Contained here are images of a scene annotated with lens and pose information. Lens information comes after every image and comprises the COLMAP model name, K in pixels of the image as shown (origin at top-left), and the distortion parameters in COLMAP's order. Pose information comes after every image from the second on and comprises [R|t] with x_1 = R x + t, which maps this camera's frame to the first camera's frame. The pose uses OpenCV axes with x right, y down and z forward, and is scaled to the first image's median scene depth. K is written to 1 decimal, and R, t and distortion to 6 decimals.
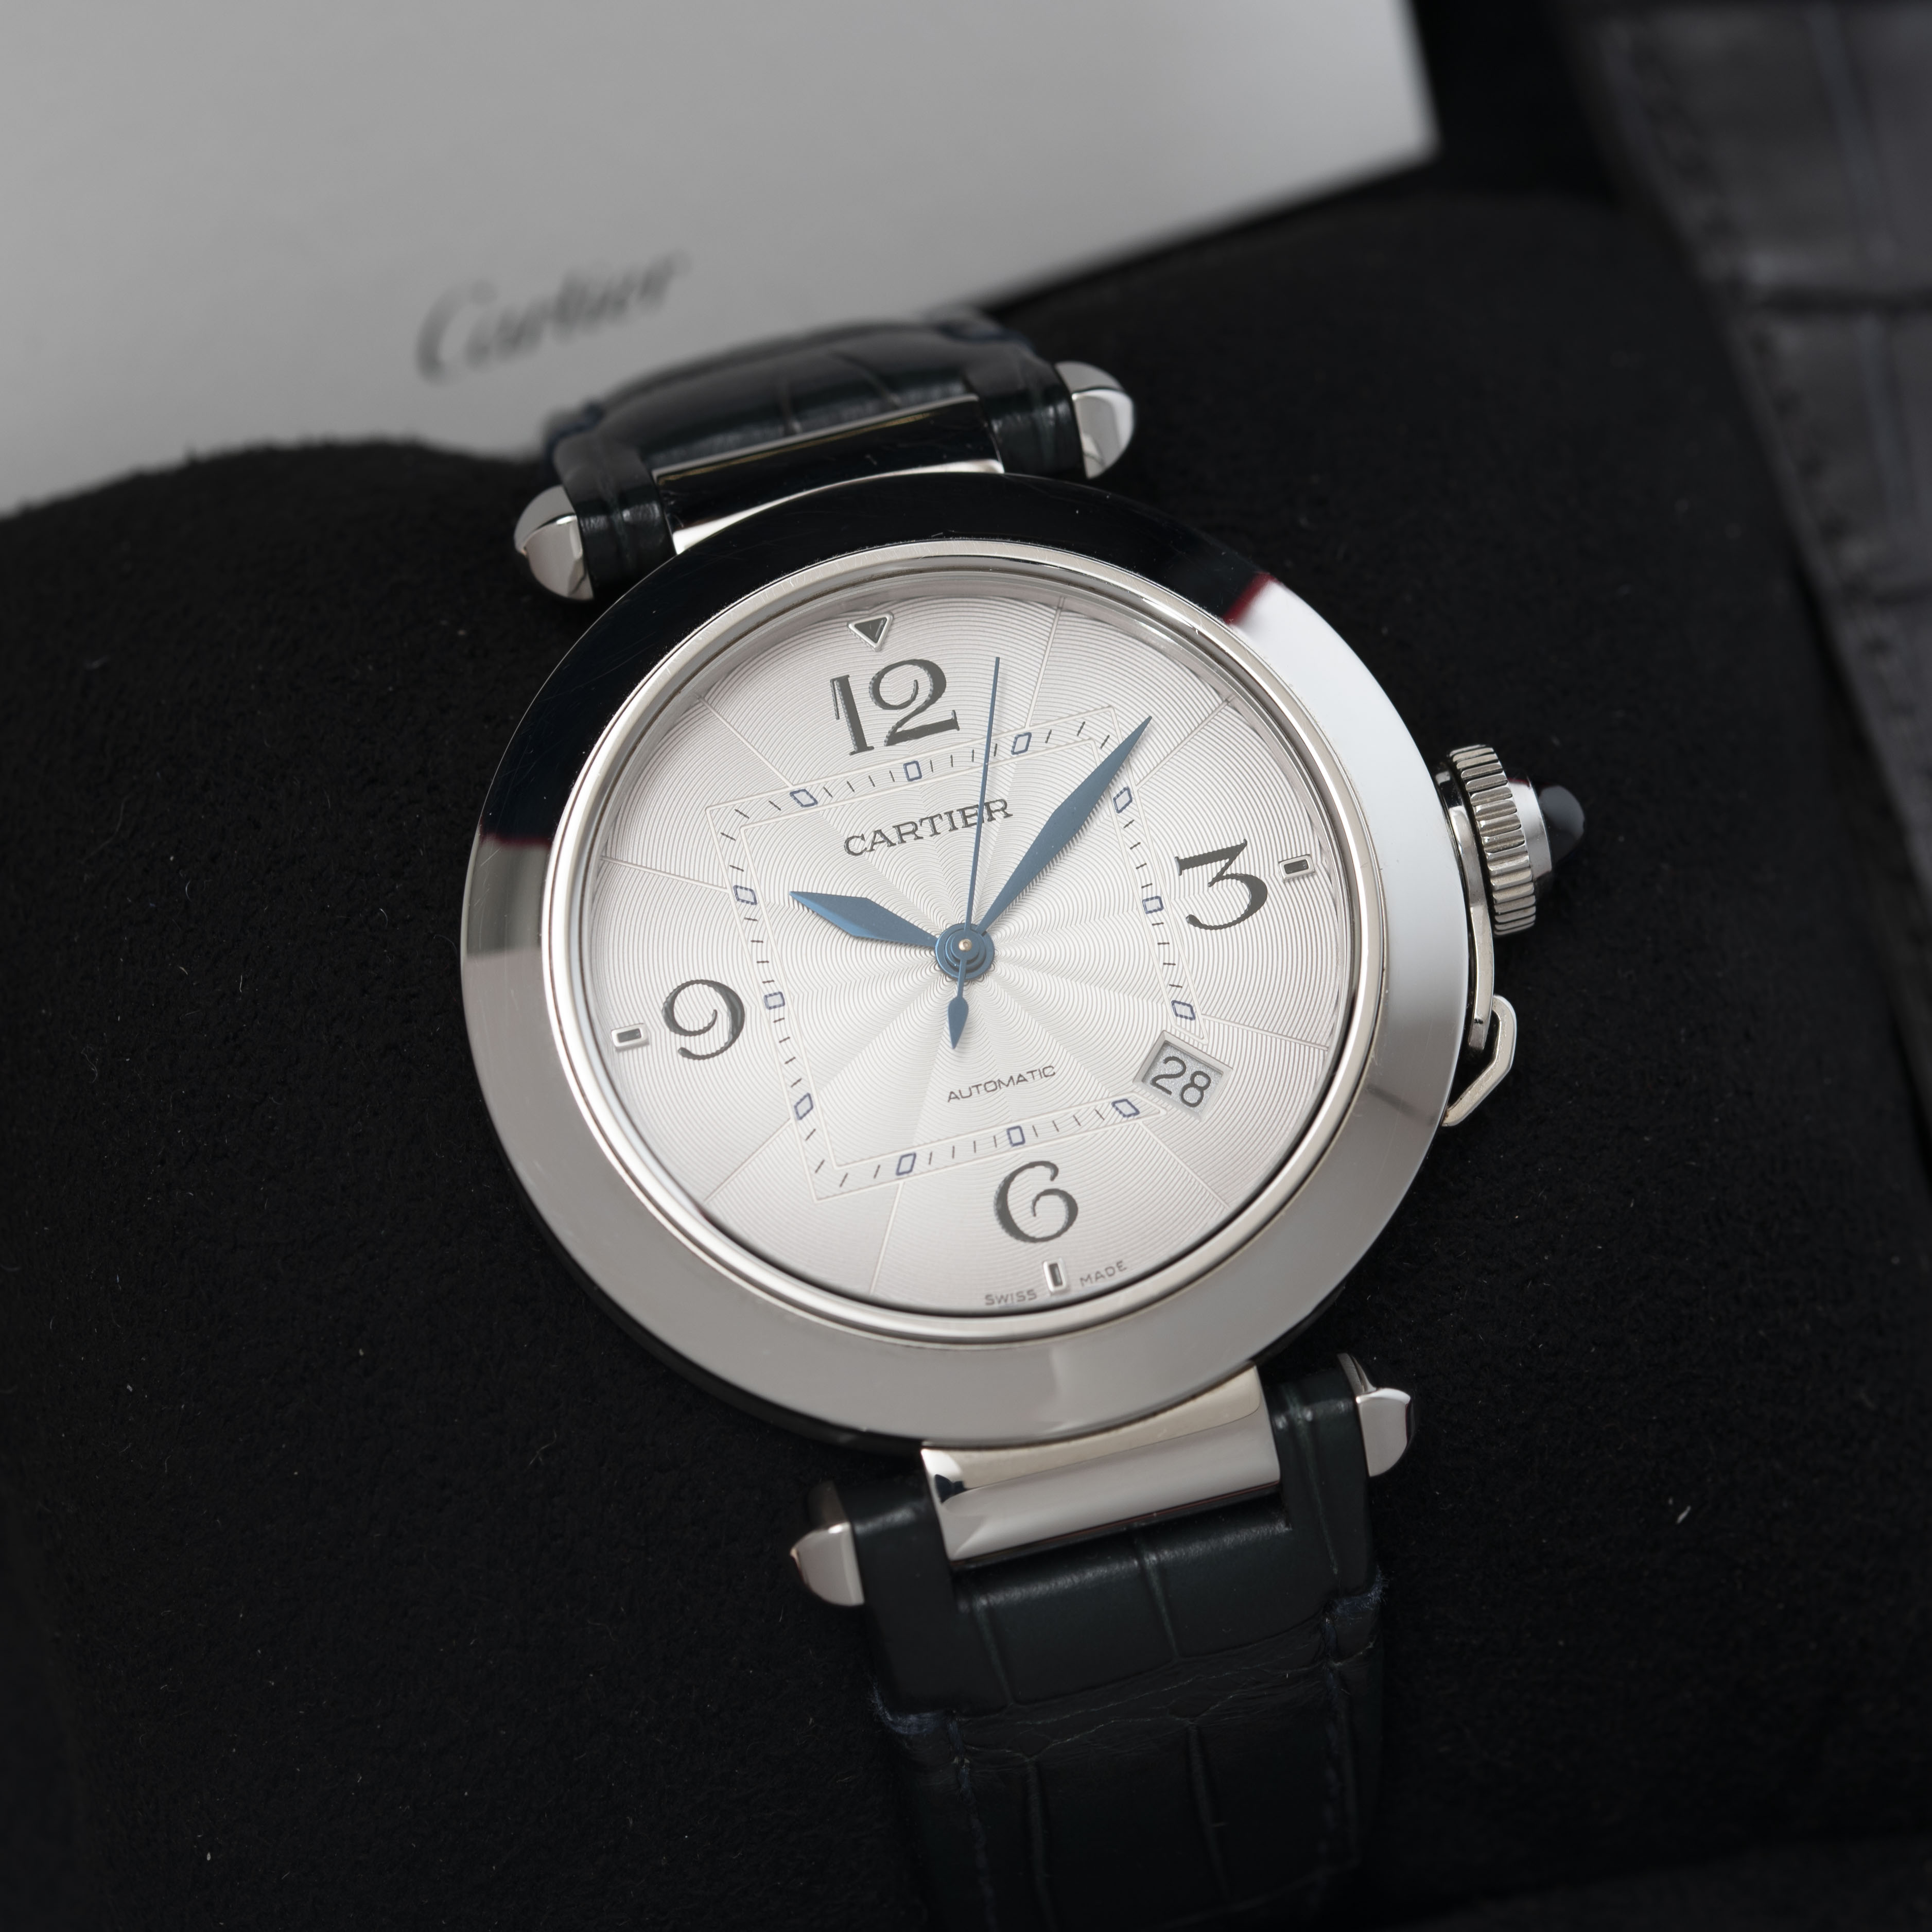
lens RADIAL K [[12179.3, 0, 972.5], [0, 12179.3, 966.8], [0, 0, 1]] dist [-0.092002, 0.000000]
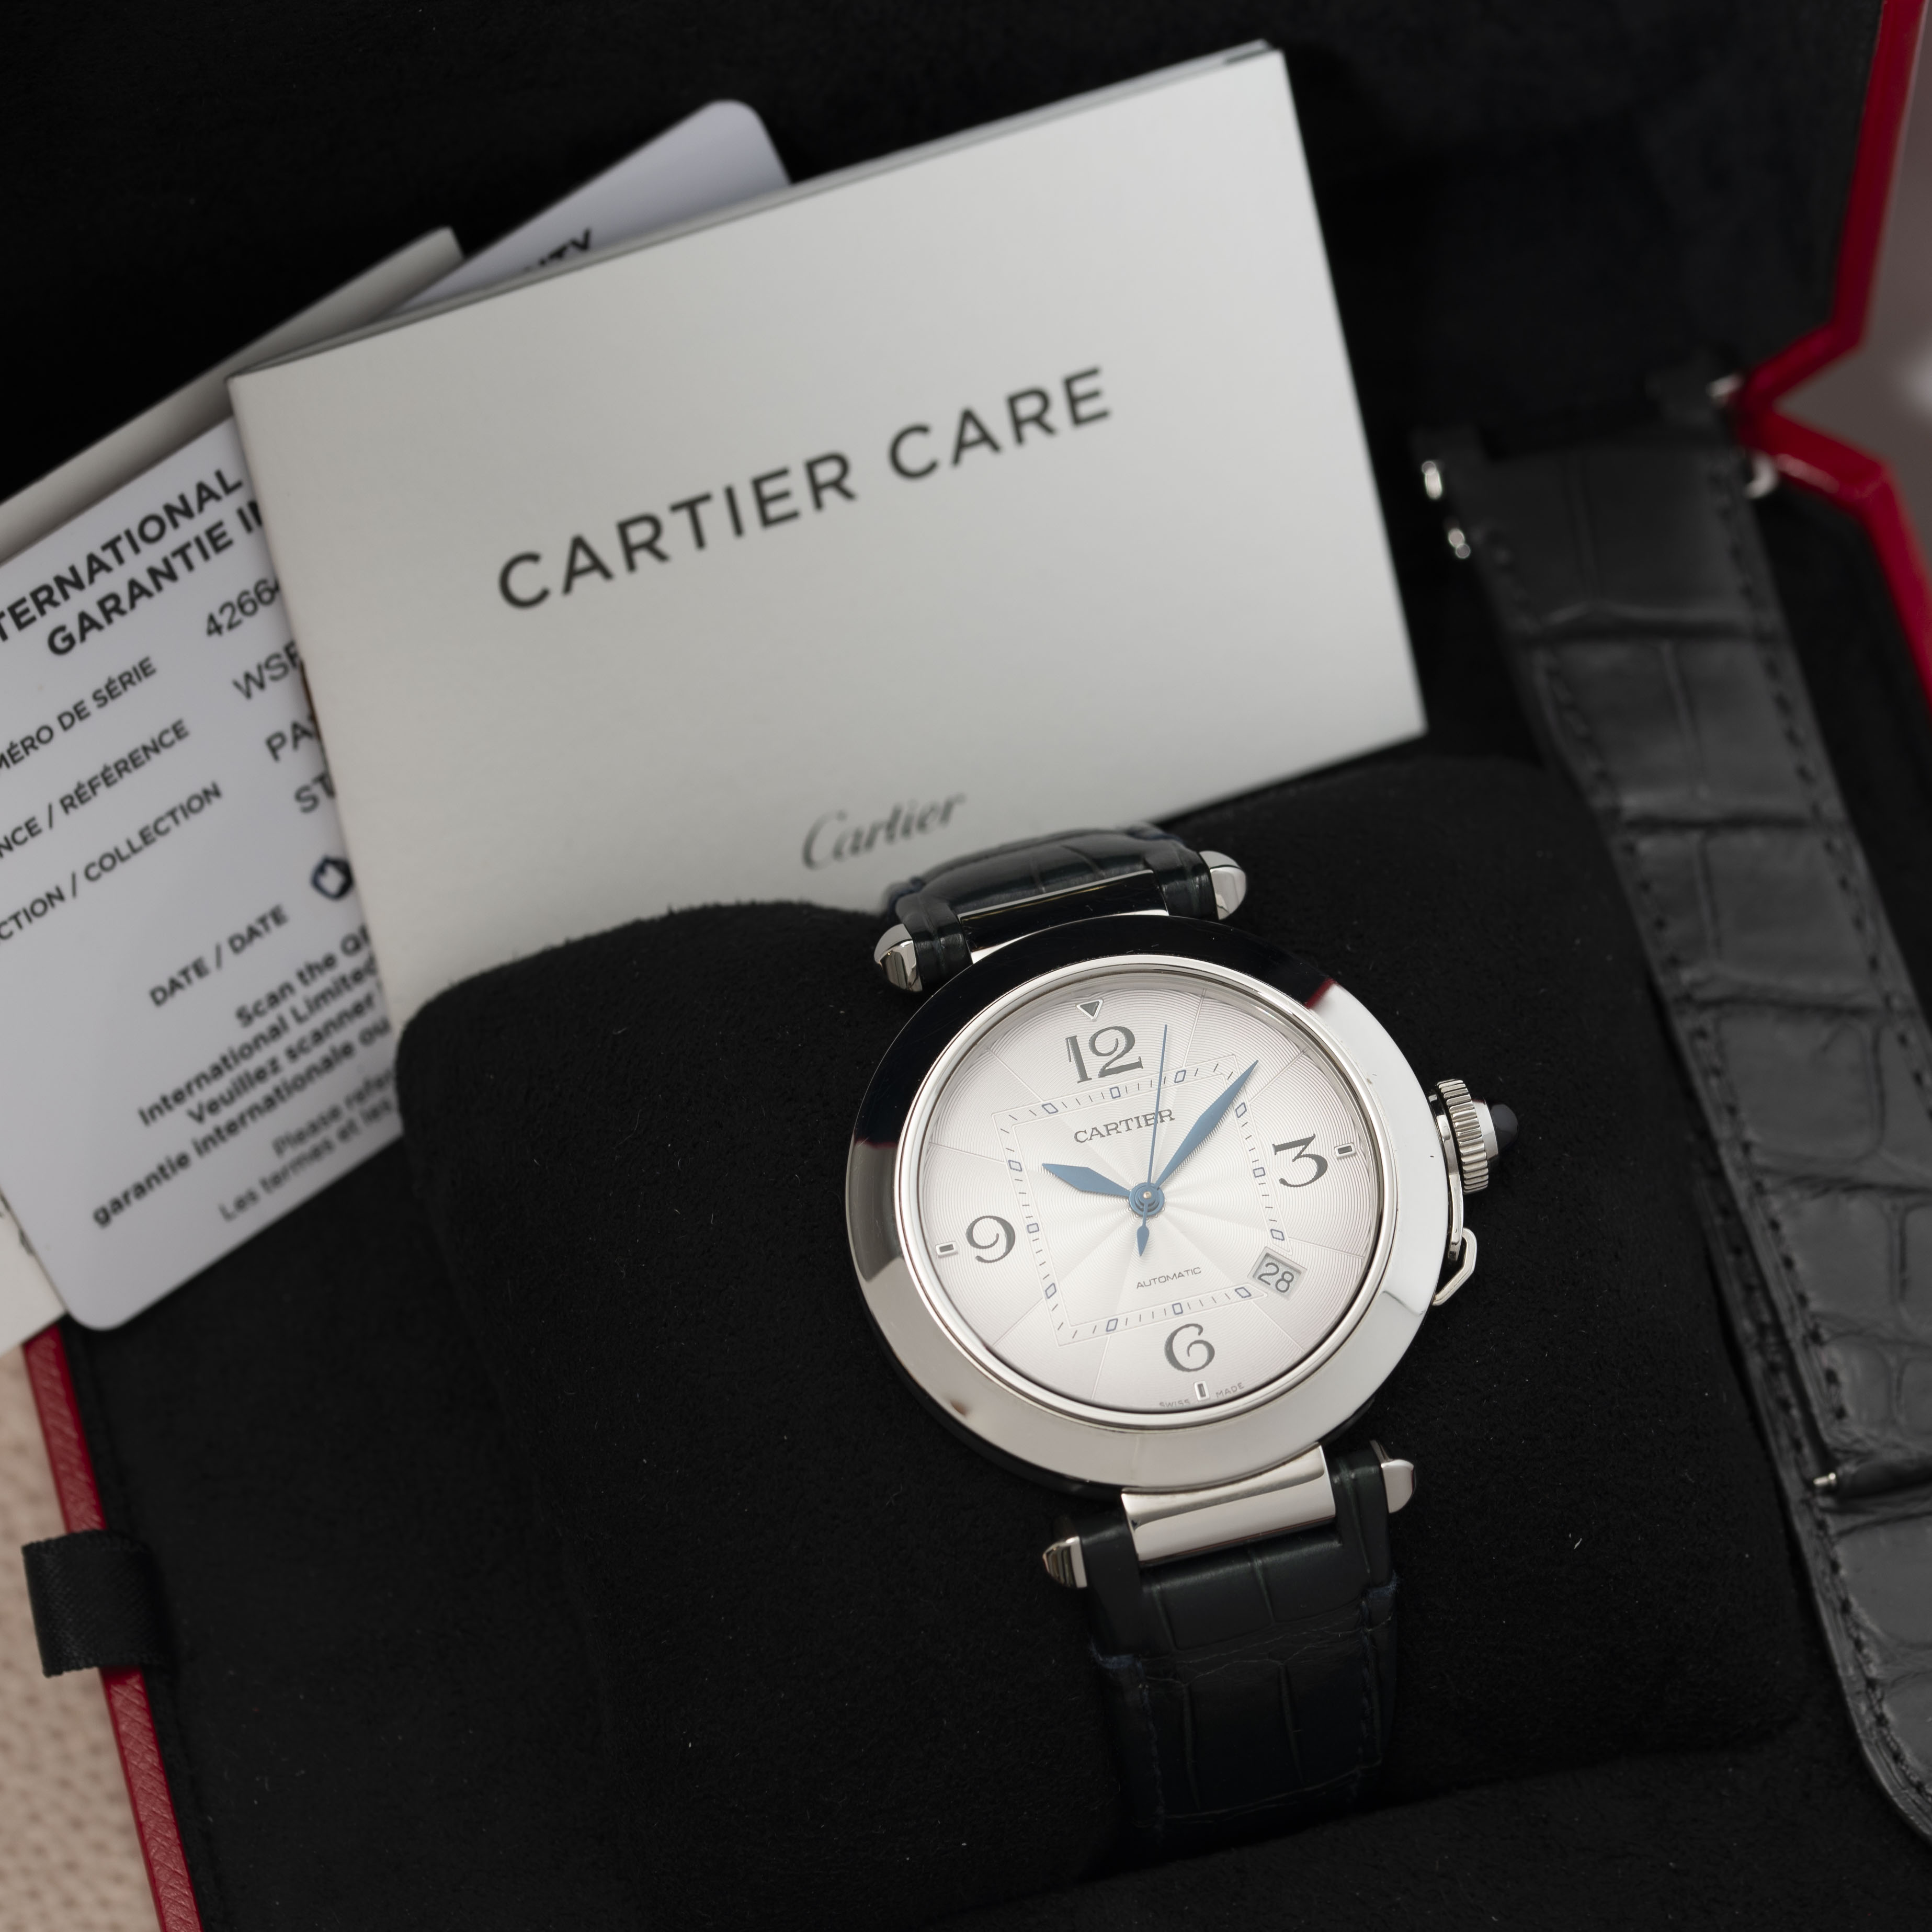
lens RADIAL K [[12179.3, 0, 962.5], [0, 12179.3, 966.2], [0, 0, 1]] dist [-0.092002, 0.000000]
pose [[0.999998, 0.002180, 0.000169, -0.026094], [-0.002166, 0.998148, -0.060795, 0.068001], [-0.000301, 0.060794, 0.998150, -0.665655]]
